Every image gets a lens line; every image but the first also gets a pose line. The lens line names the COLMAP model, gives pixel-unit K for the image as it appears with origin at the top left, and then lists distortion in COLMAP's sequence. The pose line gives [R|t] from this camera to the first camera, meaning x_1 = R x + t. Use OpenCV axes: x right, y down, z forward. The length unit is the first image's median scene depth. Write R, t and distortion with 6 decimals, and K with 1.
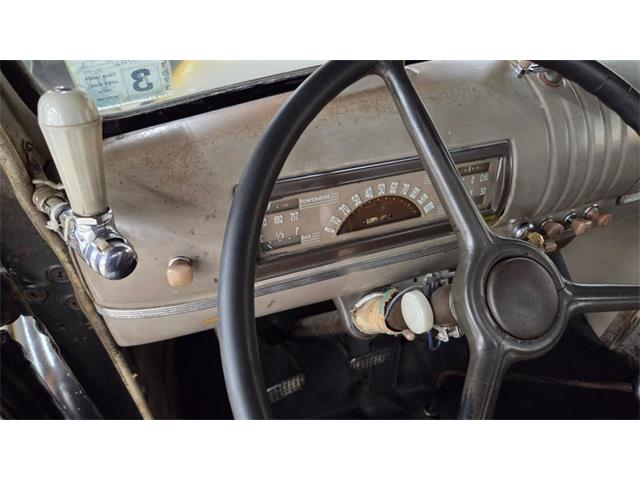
lens RADIAL K [[433.3, 0, 320.0], [0, 433.3, 240.0], [0, 0, 1]] dist [0.024307, -0.002647]
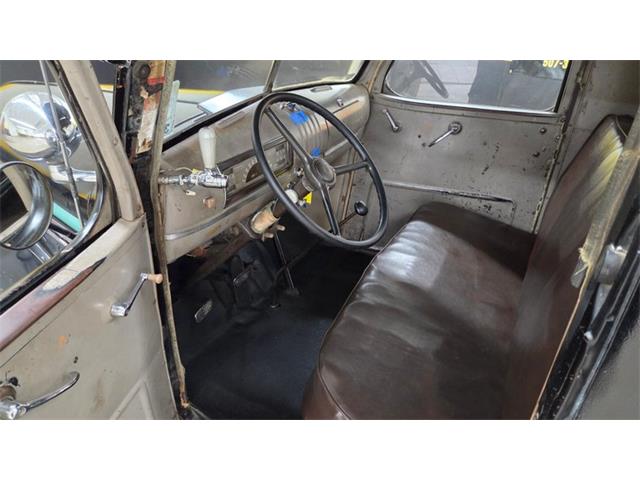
lens RADIAL K [[433.3, 0, 320.0], [0, 433.3, 240.0], [0, 0, 1]] dist [0.024307, -0.002647]
pose [[0.732261, -0.290268, 0.616067, -1.079113], [0.343968, 0.938391, 0.033293, 0.303702], [-0.587775, 0.187528, 0.786990, -0.888931]]
